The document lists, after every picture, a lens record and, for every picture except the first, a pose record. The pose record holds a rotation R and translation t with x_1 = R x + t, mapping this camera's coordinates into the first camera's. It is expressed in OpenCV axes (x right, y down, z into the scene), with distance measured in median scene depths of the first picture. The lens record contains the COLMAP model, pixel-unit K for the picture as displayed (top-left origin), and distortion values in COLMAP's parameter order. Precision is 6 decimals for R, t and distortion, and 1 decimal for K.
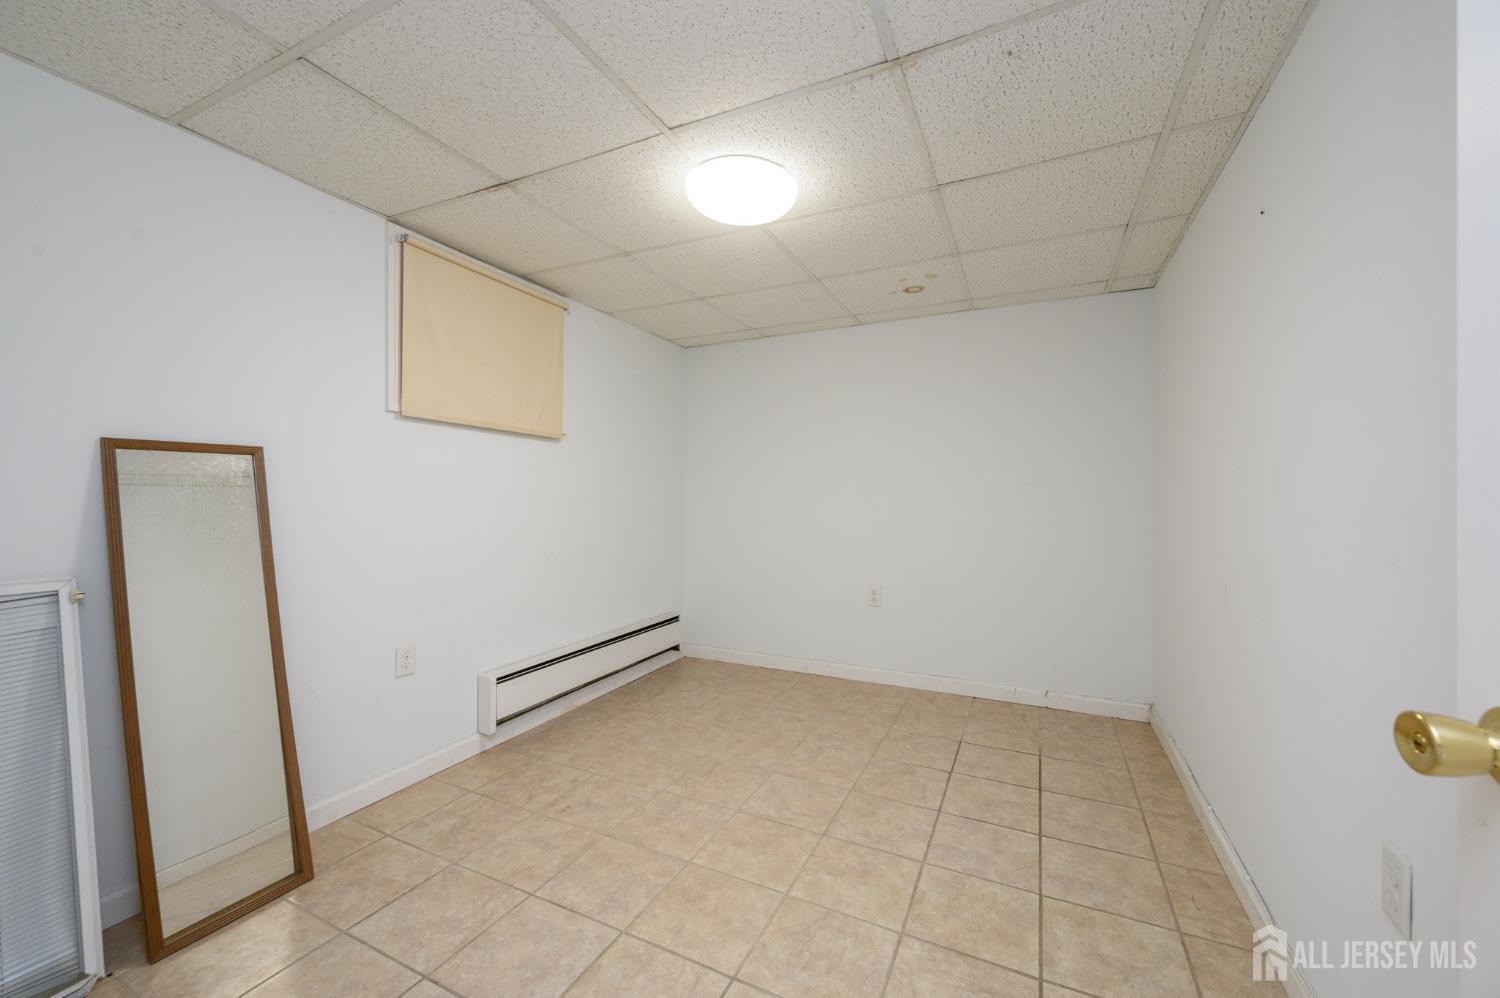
lens RADIAL K [[590.6, 0, 747.8], [0, 590.6, 490.1], [0, 0, 1]] dist [-0.000936, -0.000036]
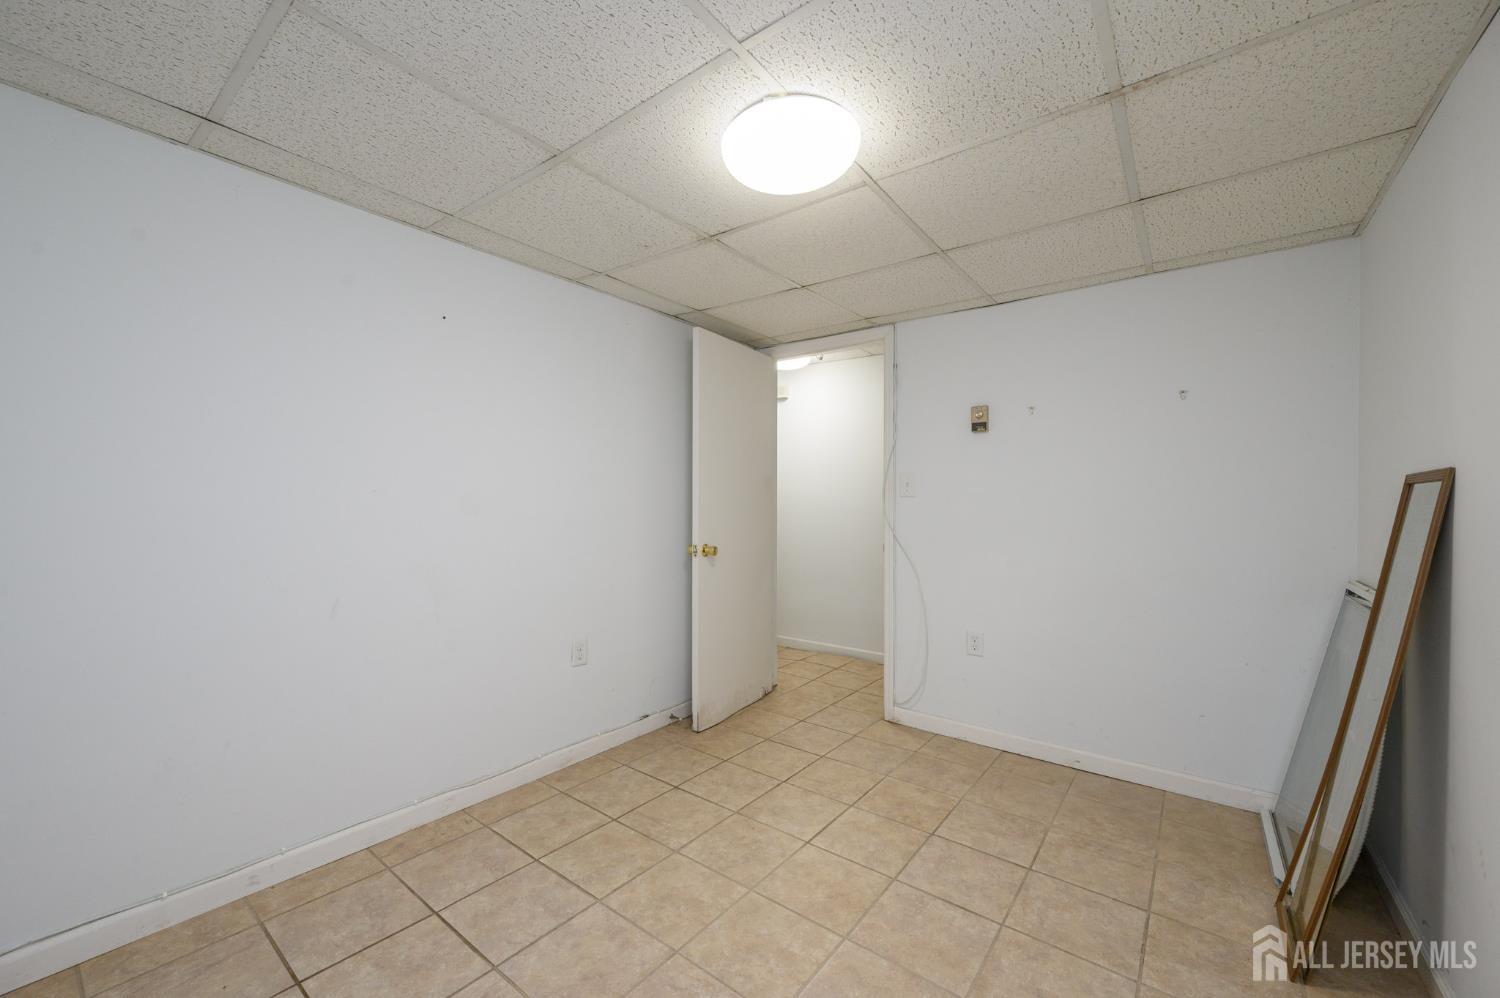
lens RADIAL K [[590.6, 0, 747.8], [0, 590.6, 490.1], [0, 0, 1]] dist [-0.000936, -0.000036]
pose [[-0.979335, -0.005724, 0.202164, -0.145441], [-0.011455, 0.999565, -0.027188, -0.016762], [-0.201921, -0.028942, -0.978974, 2.118717]]
